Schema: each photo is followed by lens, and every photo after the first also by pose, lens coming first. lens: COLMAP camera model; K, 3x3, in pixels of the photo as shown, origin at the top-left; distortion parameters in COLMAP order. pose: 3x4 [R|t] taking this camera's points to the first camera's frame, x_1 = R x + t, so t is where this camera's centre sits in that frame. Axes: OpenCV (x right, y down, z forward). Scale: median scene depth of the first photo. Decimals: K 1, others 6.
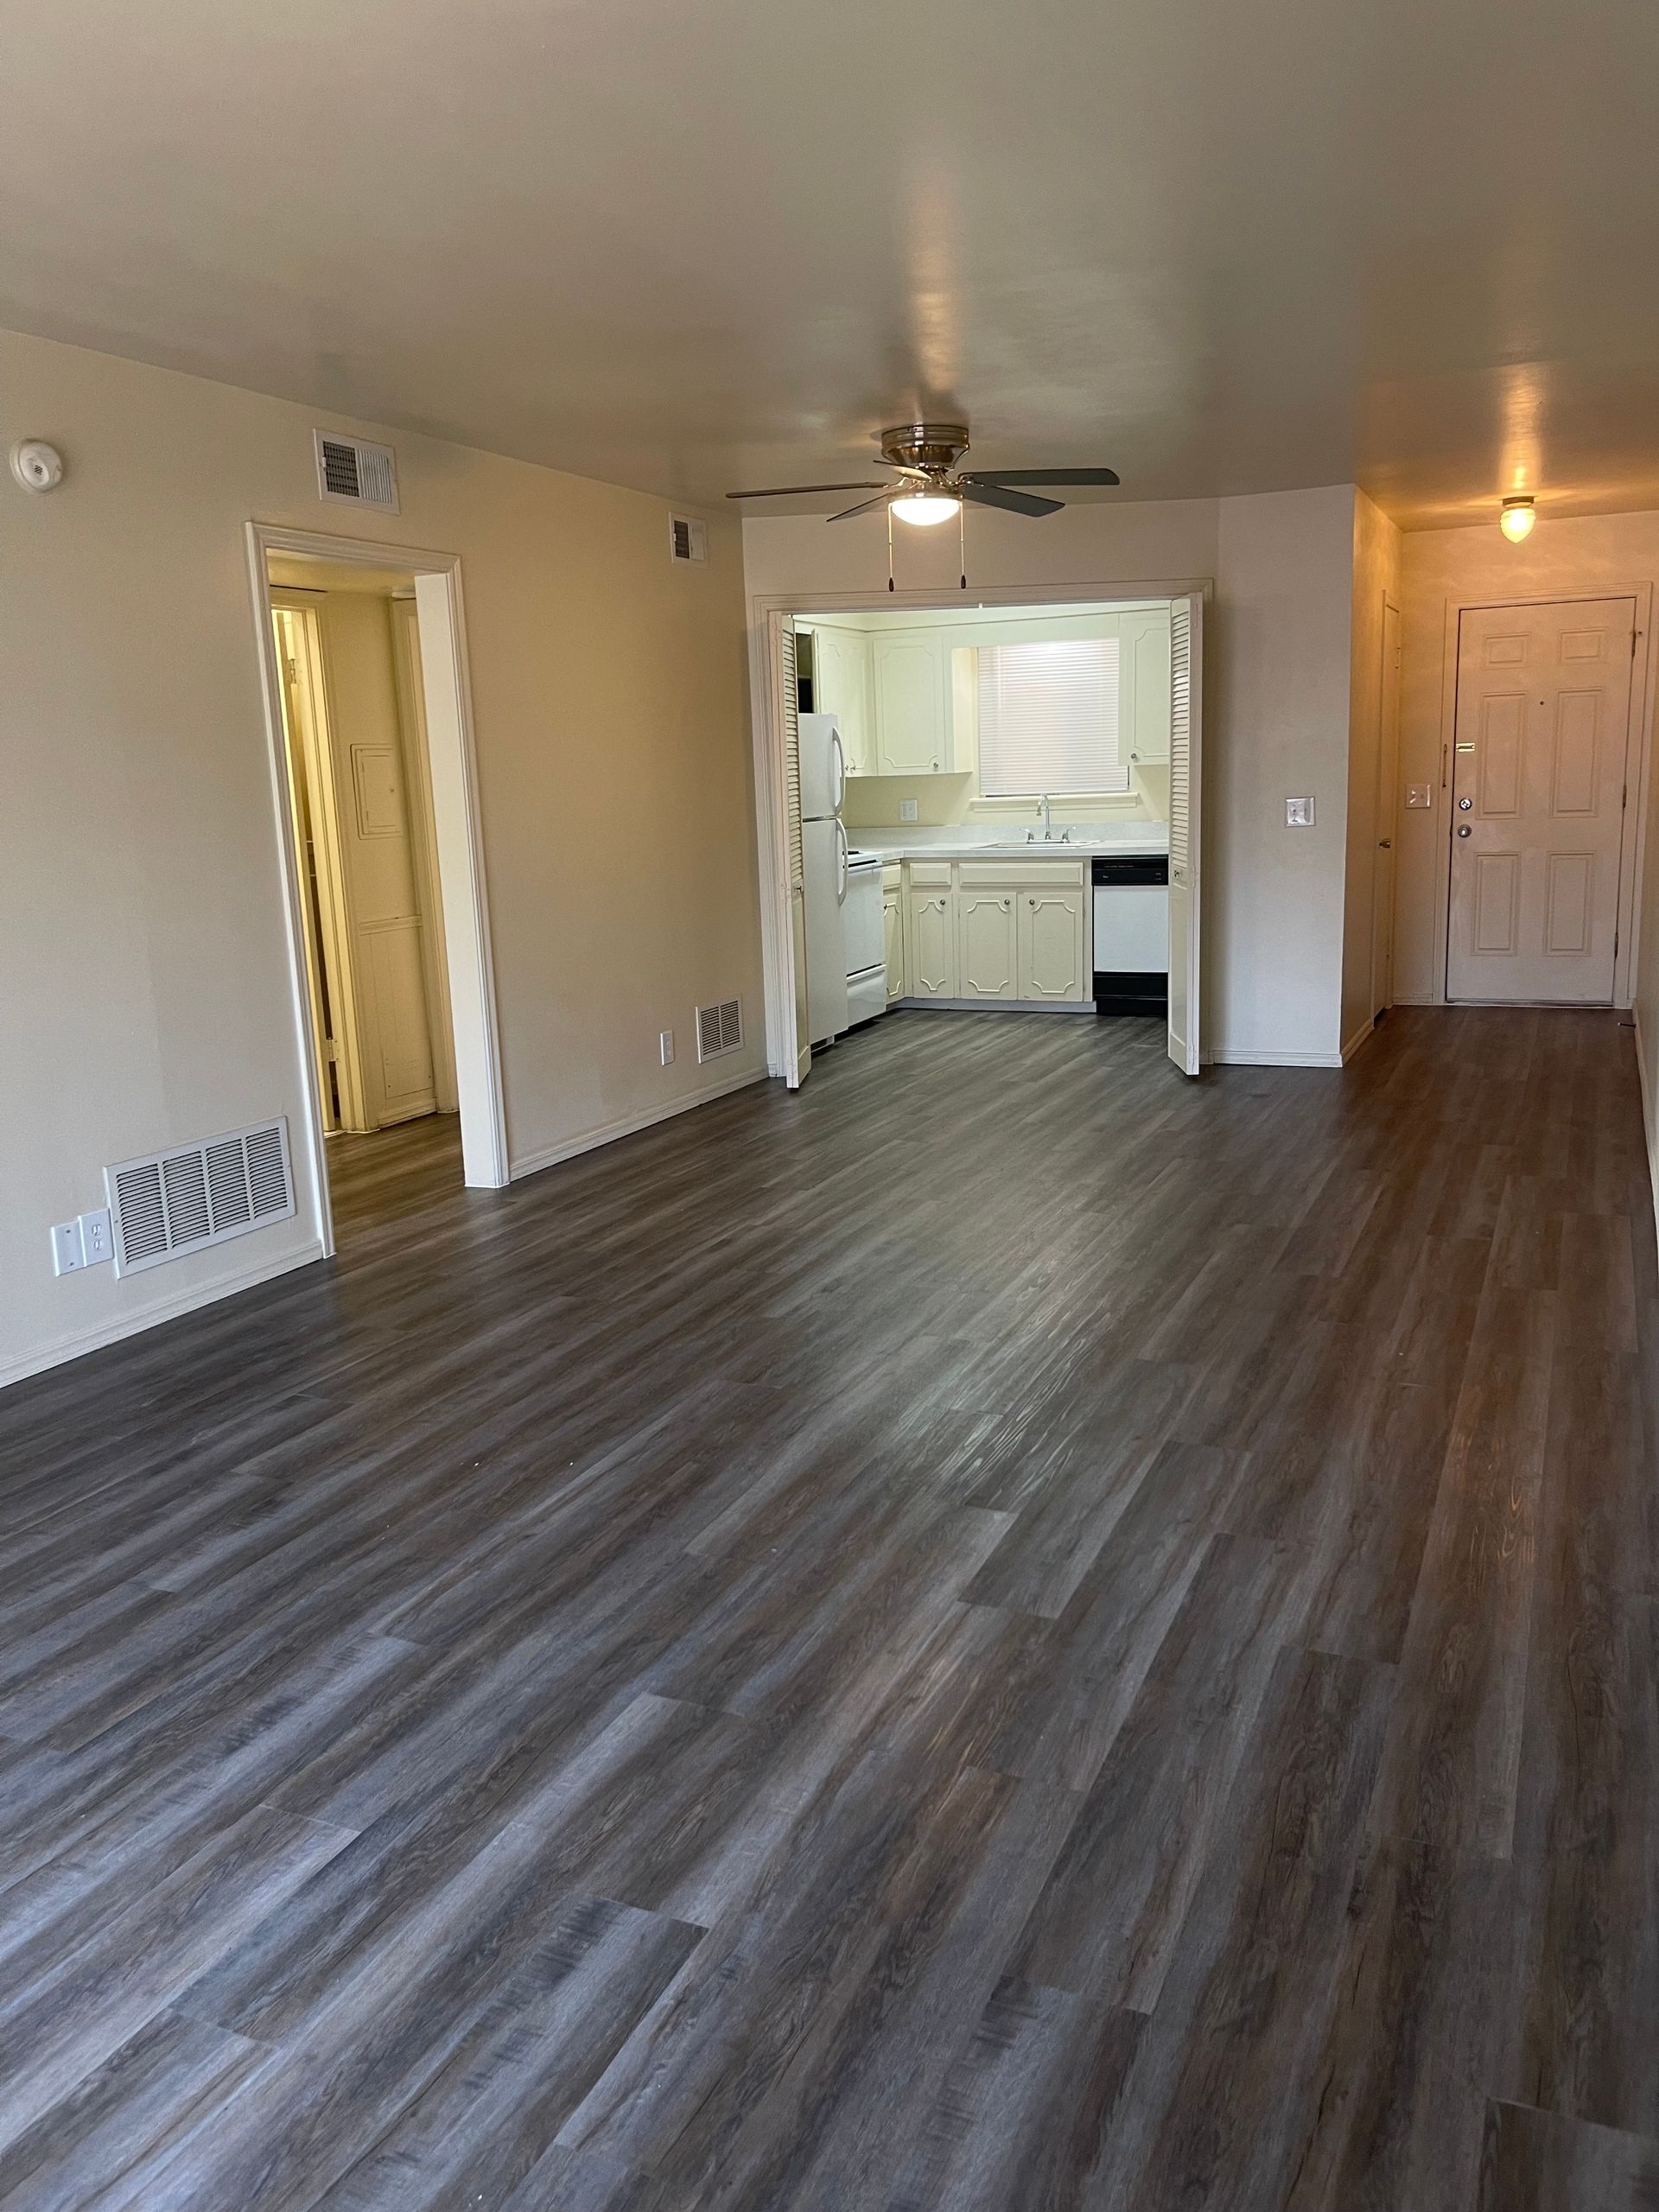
lens RADIAL K [[1657.2, 0, 828.8], [0, 1657.2, 1114.5], [0, 0, 1]] dist [0.046860, 0.000371]
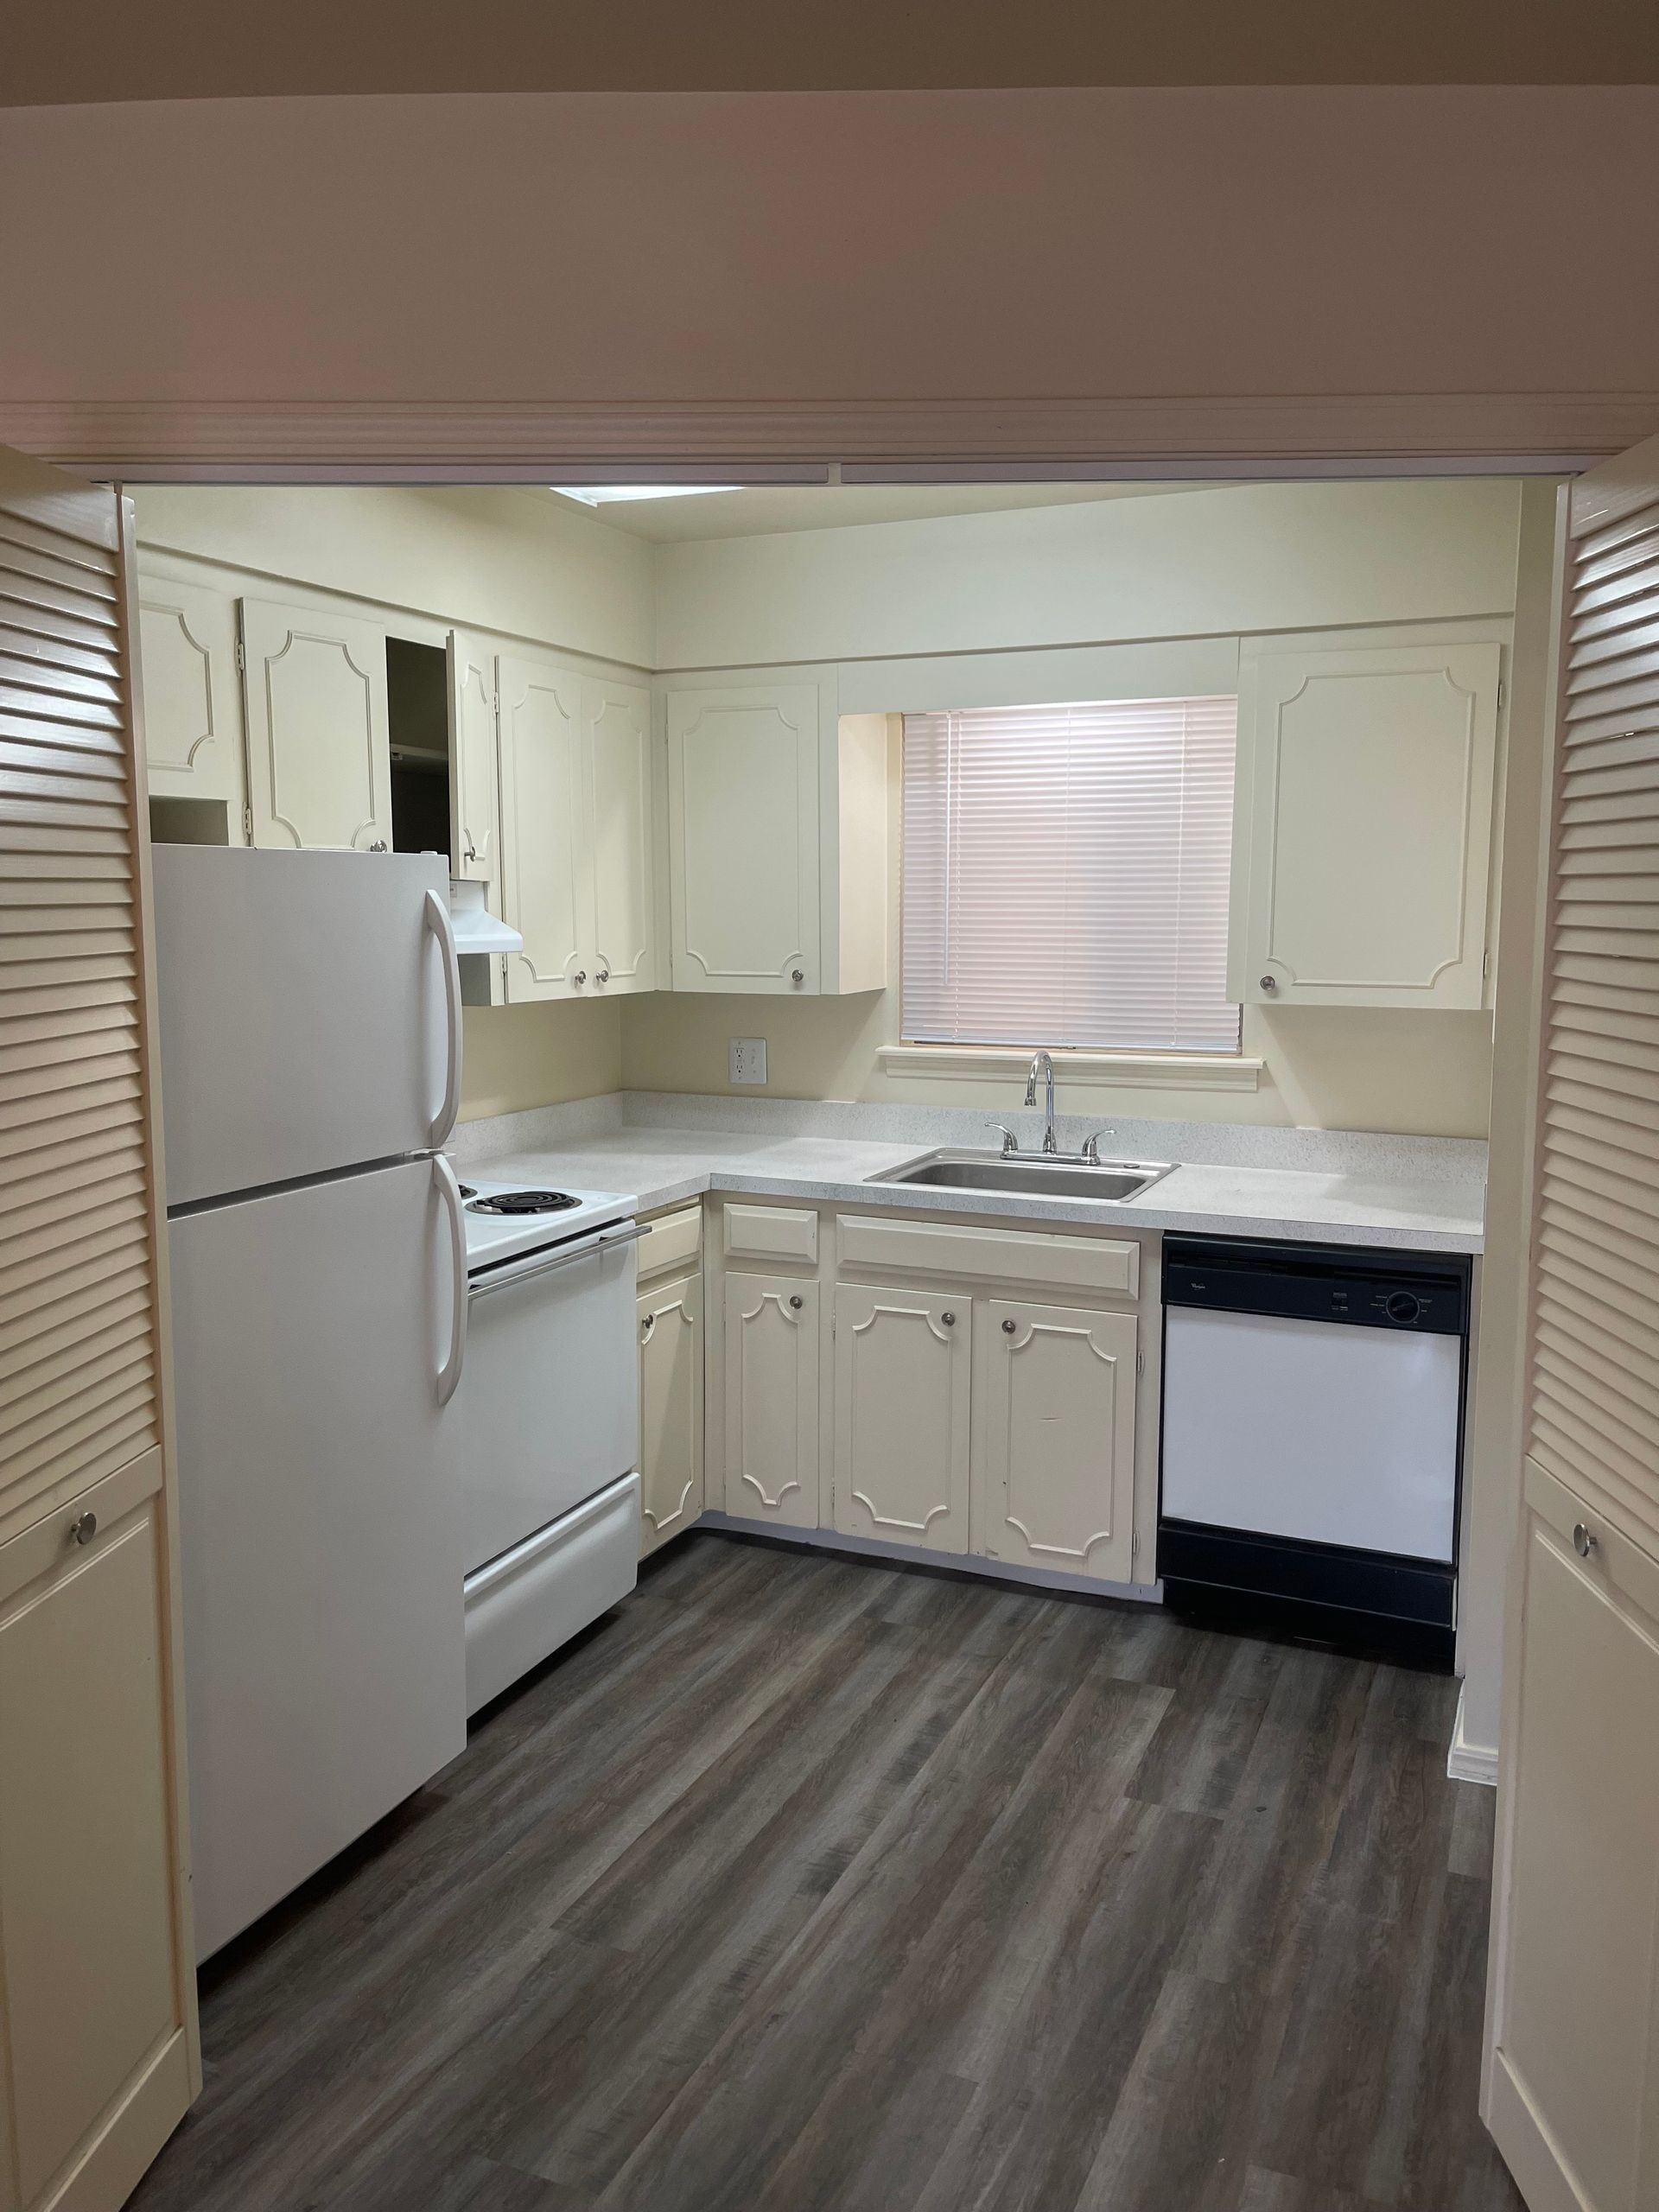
lens RADIAL K [[1657.2, 0, 830.2], [0, 1657.2, 1098.3], [0, 0, 1]] dist [0.046860, 0.000371]
pose [[0.999410, 0.033365, 0.008170, 0.071932], [-0.032568, 0.995980, -0.083449, -0.144337], [-0.010922, 0.083133, 0.996479, 0.577817]]
